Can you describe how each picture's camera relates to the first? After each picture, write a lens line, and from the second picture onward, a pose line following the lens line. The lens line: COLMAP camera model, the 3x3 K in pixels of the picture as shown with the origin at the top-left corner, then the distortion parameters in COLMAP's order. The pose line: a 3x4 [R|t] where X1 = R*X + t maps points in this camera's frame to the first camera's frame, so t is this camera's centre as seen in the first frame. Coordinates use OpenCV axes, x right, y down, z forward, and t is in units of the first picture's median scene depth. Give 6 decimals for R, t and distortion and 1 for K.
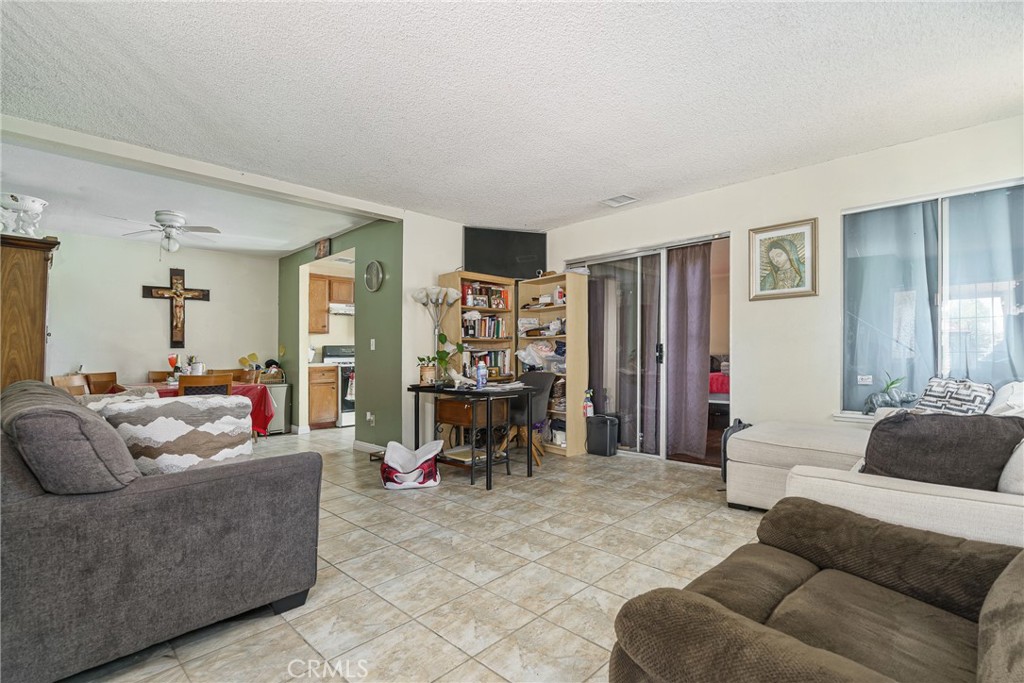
lens RADIAL K [[474.2, 0, 506.6], [0, 474.2, 341.0], [0, 0, 1]] dist [-0.001300, -0.000017]
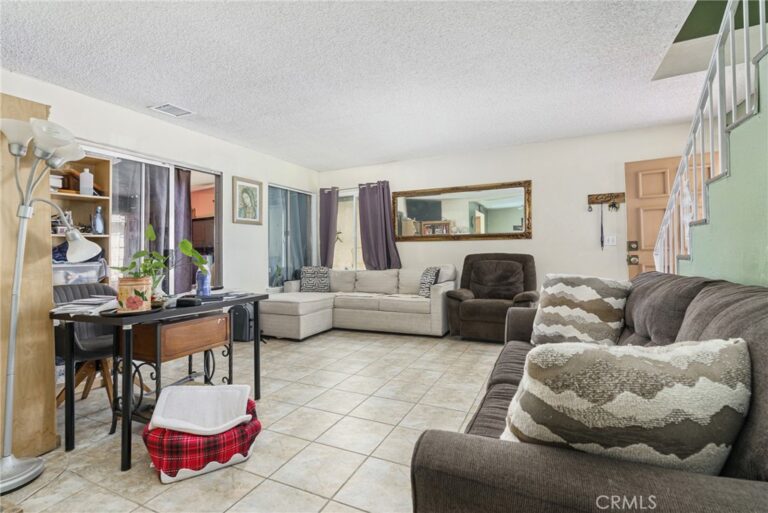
lens RADIAL K [[355.7, 0, 379.9], [0, 355.7, 256.1], [0, 0, 1]] dist [-0.001300, -0.000017]
pose [[-0.309959, 0.004771, 0.950738, -0.827411], [-0.007095, 0.999948, -0.007331, 0.032388], [-0.950723, -0.009018, -0.309909, 1.037147]]
